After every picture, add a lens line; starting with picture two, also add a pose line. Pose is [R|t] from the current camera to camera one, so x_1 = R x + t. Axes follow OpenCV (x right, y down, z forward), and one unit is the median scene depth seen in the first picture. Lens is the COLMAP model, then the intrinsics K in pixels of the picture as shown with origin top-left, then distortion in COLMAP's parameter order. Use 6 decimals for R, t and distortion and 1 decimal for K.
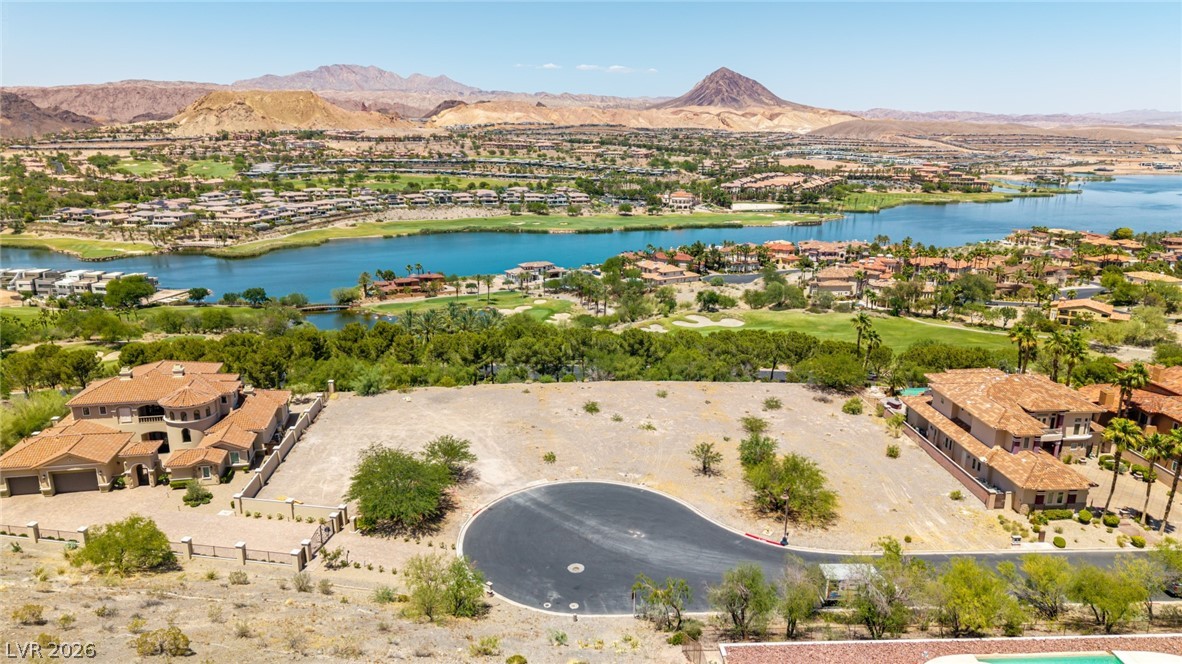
lens RADIAL K [[789.1, 0, 592.3], [0, 789.1, 338.4], [0, 0, 1]] dist [0.036799, -0.042193]
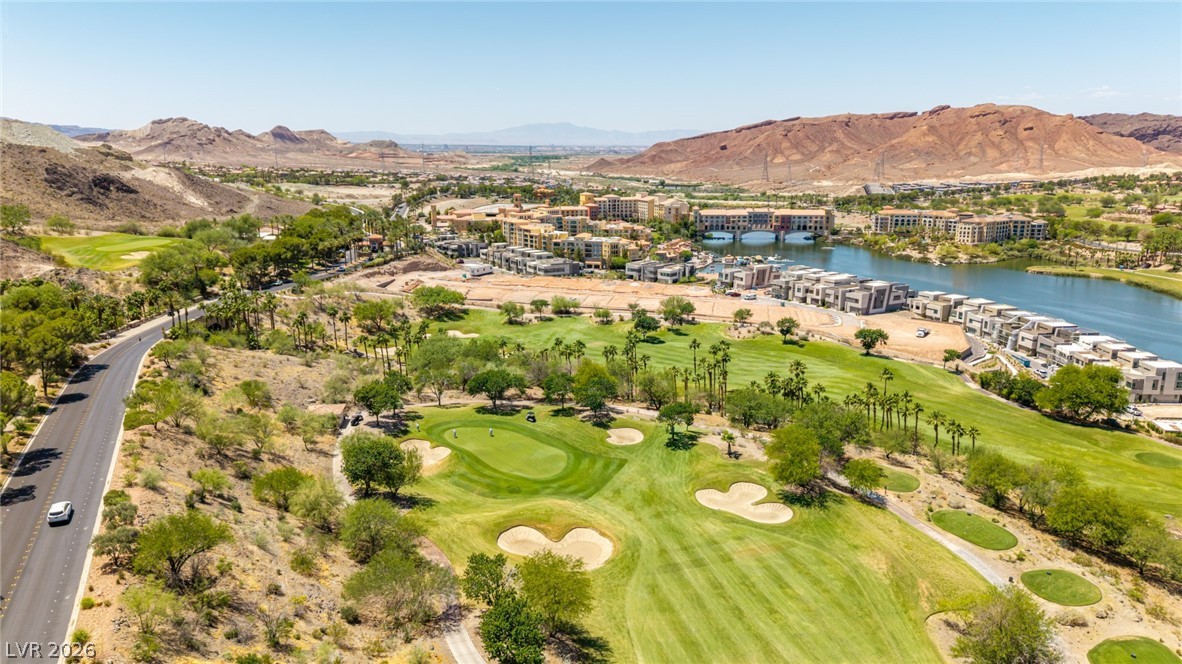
lens RADIAL K [[789.1, 0, 592.6], [0, 789.1, 338.2], [0, 0, 1]] dist [0.036799, -0.042193]
pose [[0.161935, 0.221983, -0.961510, -0.052805], [-0.256260, 0.950402, 0.176260, -0.053692], [0.952947, 0.217853, 0.210788, 0.273766]]
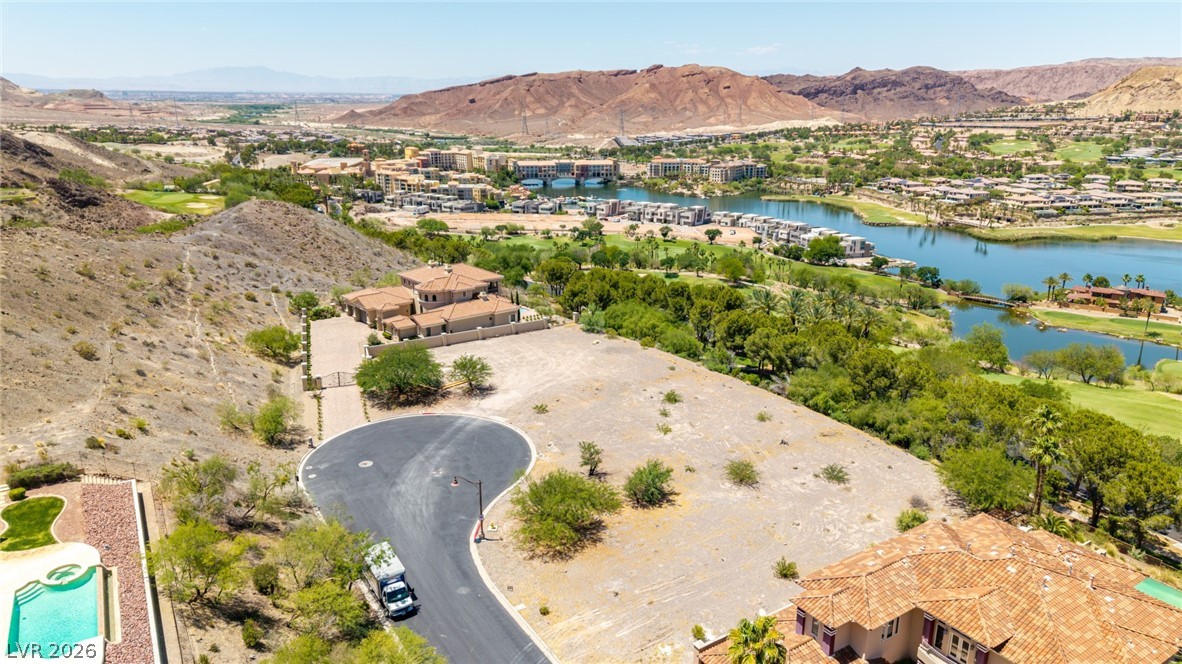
lens RADIAL K [[789.1, 0, 593.9], [0, 789.1, 341.7], [0, 0, 1]] dist [0.036799, -0.042193]
pose [[0.489077, 0.251725, -0.835128, 0.120867], [-0.229417, 0.960864, 0.155271, -0.016734], [0.841529, 0.115653, 0.527686, 0.069728]]
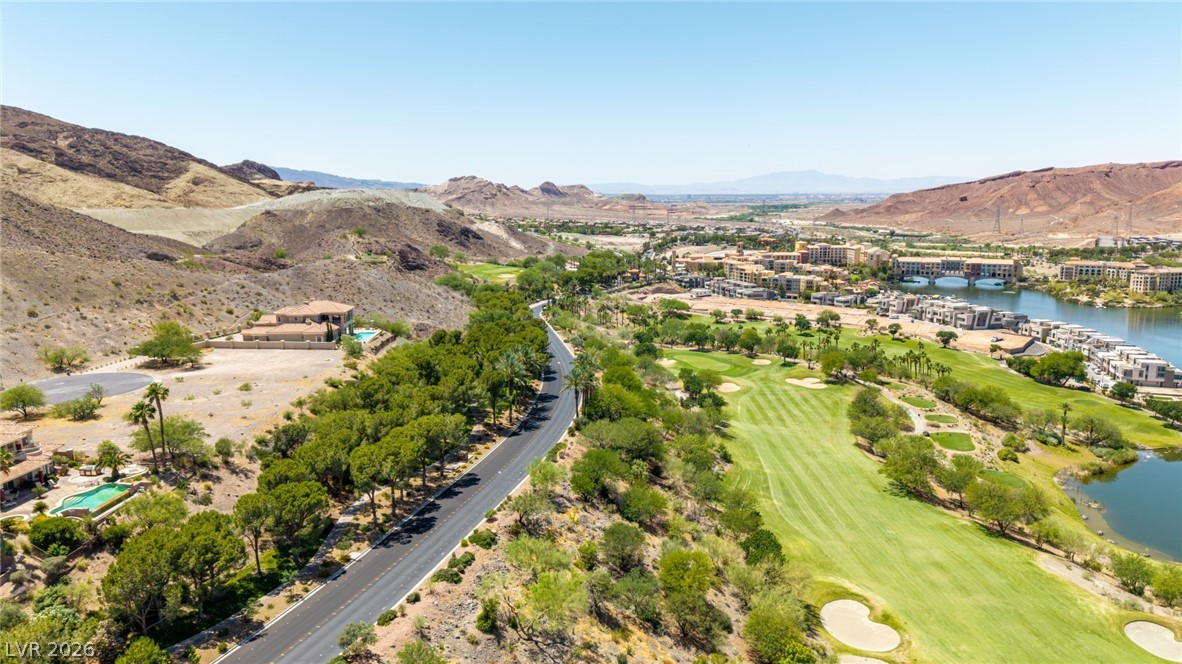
lens RADIAL K [[789.1, 0, 587.7], [0, 789.1, 332.7], [0, 0, 1]] dist [0.036799, -0.042193]
pose [[-0.141193, 0.159004, -0.977130, 0.204337], [-0.255847, 0.947626, 0.191173, -0.067855], [0.956351, 0.276988, -0.093118, 0.277892]]
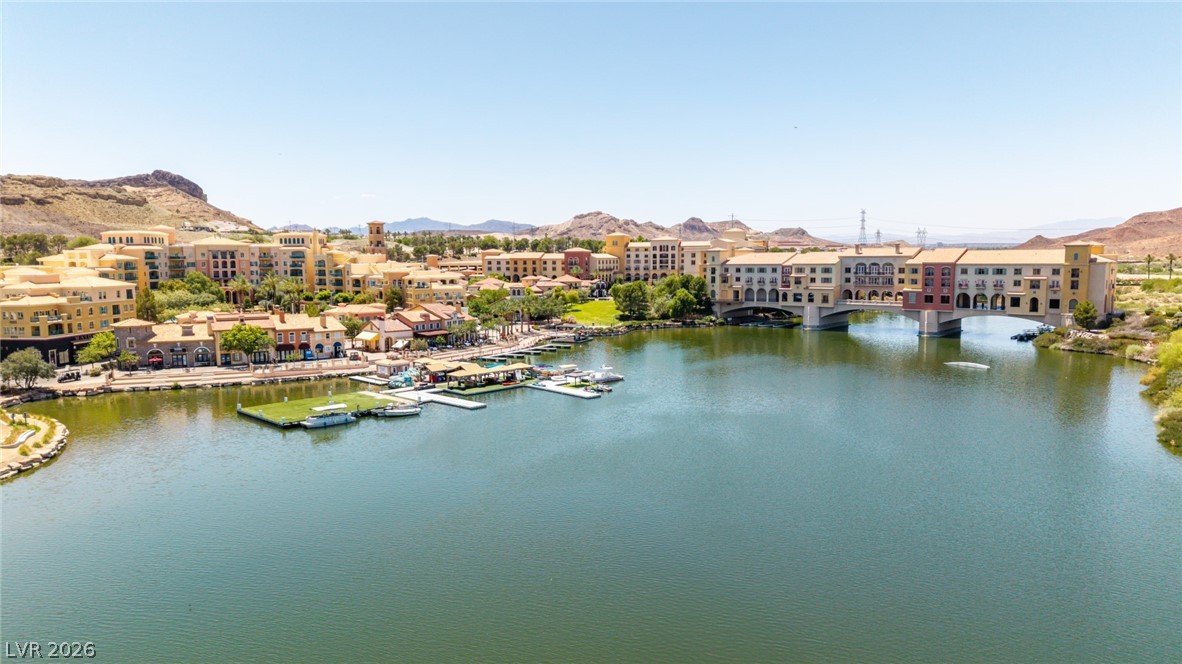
lens RADIAL K [[789.1, 0, 587.0], [0, 789.1, 329.3], [0, 0, 1]] dist [0.036799, -0.042193]
pose [[-0.443751, 0.080136, -0.892560, -0.612324], [-0.227054, 0.953441, 0.198485, -0.092663], [0.866909, 0.290737, -0.404895, 0.681612]]
